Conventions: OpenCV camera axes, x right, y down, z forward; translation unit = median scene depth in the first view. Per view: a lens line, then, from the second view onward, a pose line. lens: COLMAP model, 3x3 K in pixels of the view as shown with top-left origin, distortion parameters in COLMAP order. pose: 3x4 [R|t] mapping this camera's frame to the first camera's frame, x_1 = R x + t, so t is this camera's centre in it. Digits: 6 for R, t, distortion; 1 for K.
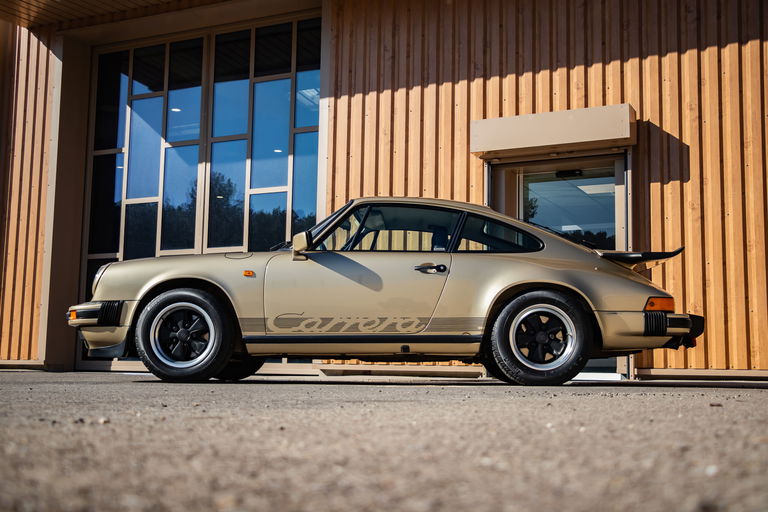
lens RADIAL K [[962.9, 0, 384.0], [0, 962.9, 256.0], [0, 0, 1]] dist [-0.004358, 0.005400]
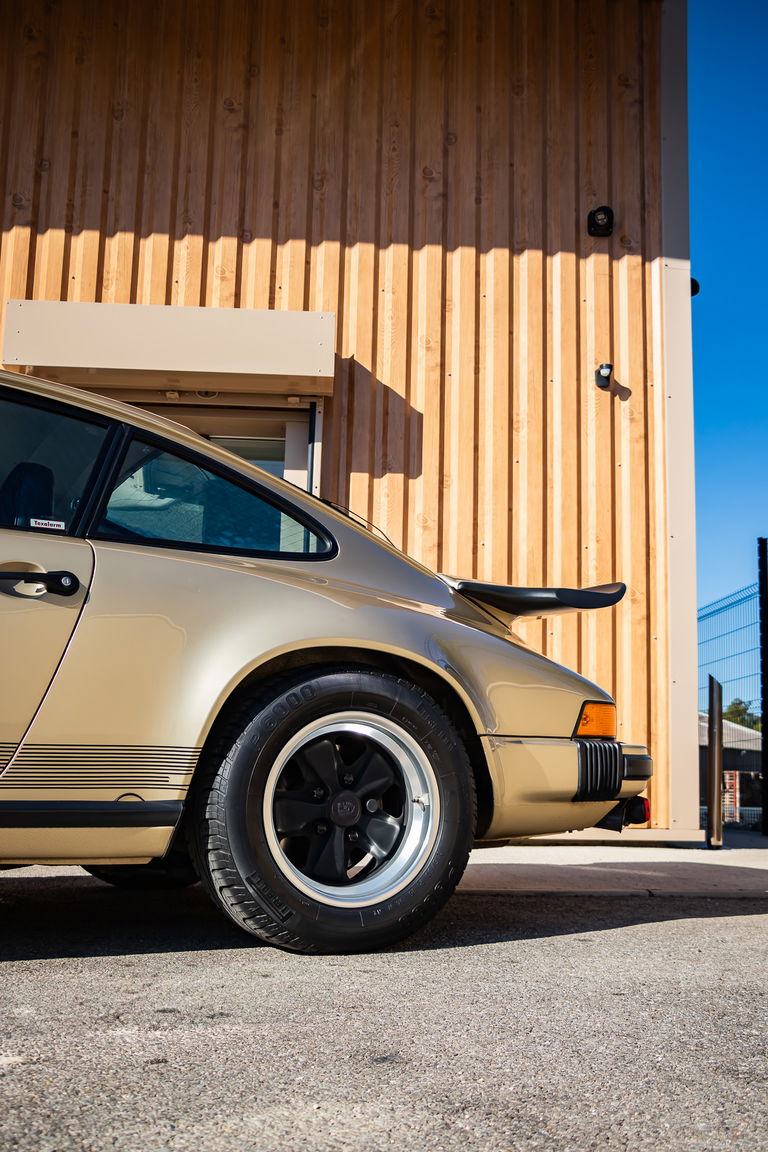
lens RADIAL K [[1192.0, 0, 384.0], [0, 1192.0, 576.0], [0, 0, 1]] dist [-0.011710, 0.005198]
pose [[0.866751, 0.089688, 0.490610, -0.026986], [-0.072090, 0.995897, -0.054699, 0.016558], [-0.493503, 0.012043, 0.869661, 0.422068]]
